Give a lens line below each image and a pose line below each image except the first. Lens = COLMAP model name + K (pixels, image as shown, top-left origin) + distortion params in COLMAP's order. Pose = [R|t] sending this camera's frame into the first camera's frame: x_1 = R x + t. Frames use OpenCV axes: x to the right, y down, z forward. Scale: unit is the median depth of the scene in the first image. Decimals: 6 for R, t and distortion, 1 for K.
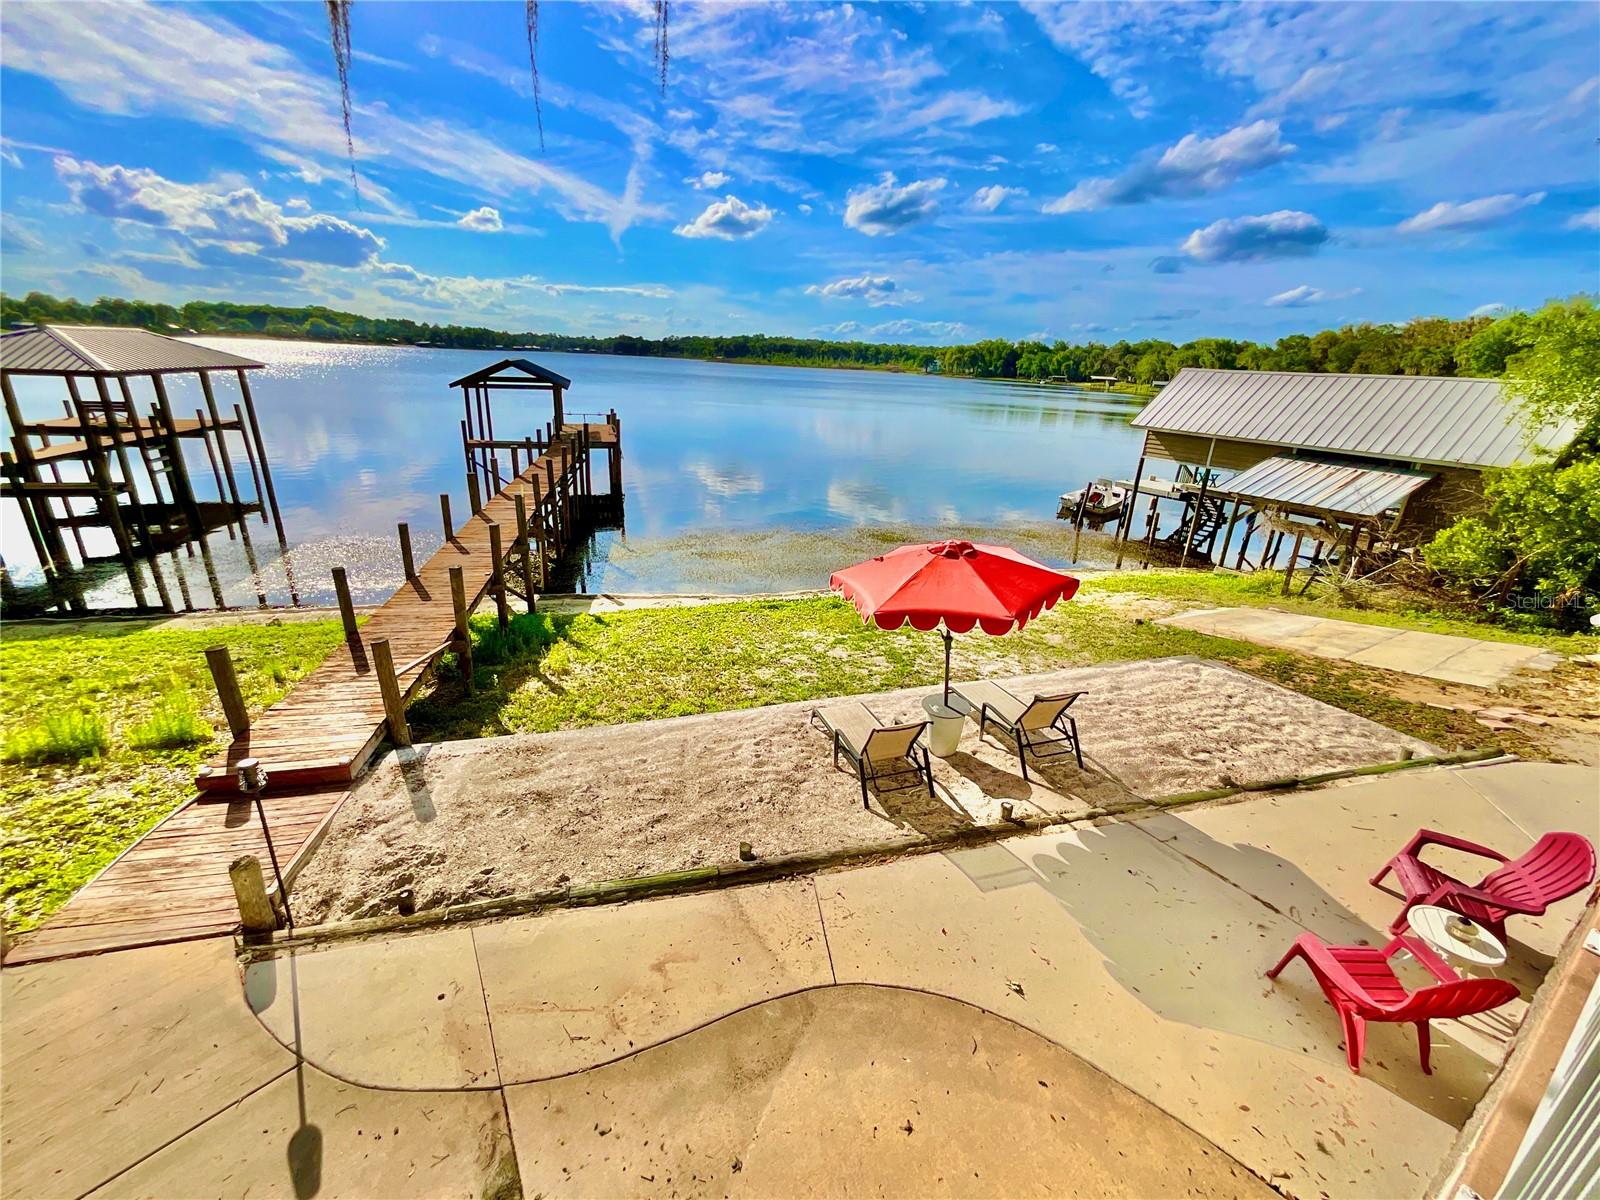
lens RADIAL K [[652.2, 0, 794.3], [0, 652.2, 599.8], [0, 0, 1]] dist [-0.002742, 0.001068]
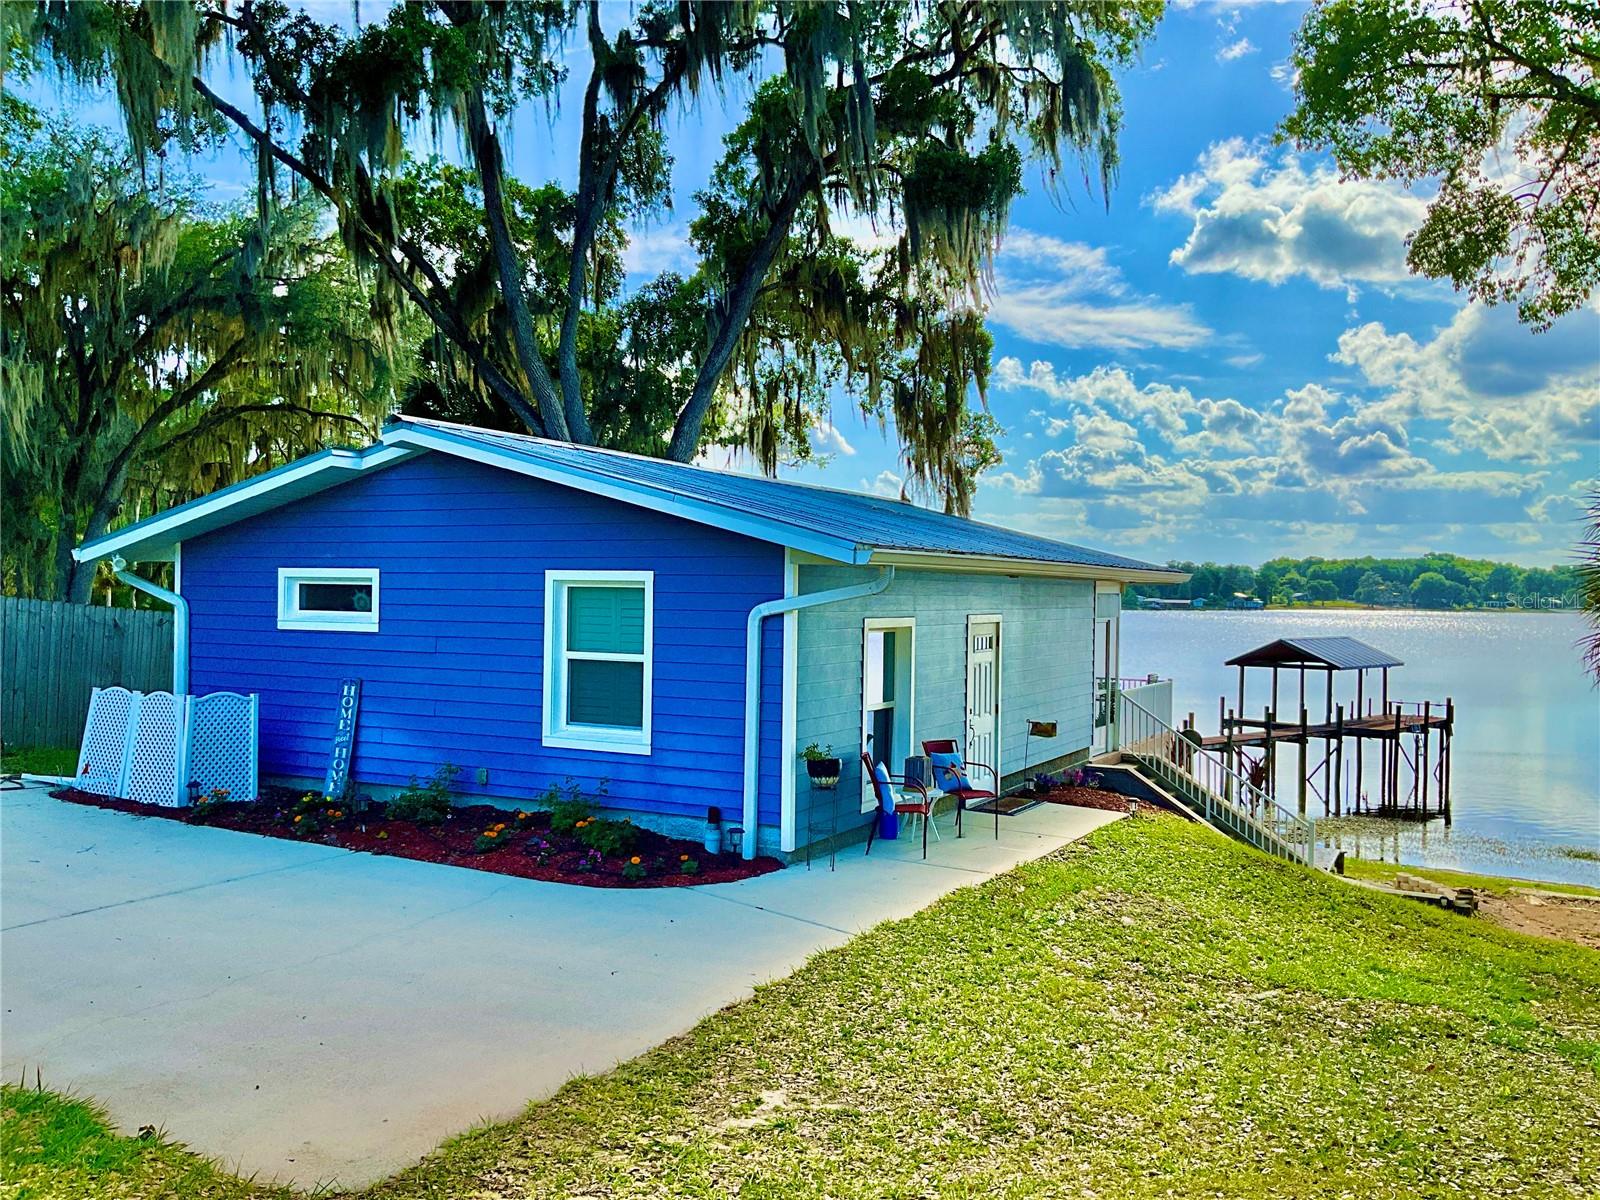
lens RADIAL K [[1340.9, 0, 795.4], [0, 1340.9, 615.5], [0, 0, 1]] dist [0.025283, -0.027055]
pose [[0.494928, -0.024102, -0.868599, 0.763849], [-0.291137, 0.937238, -0.191896, 0.143808], [0.818709, 0.347856, 0.456849, -0.379627]]
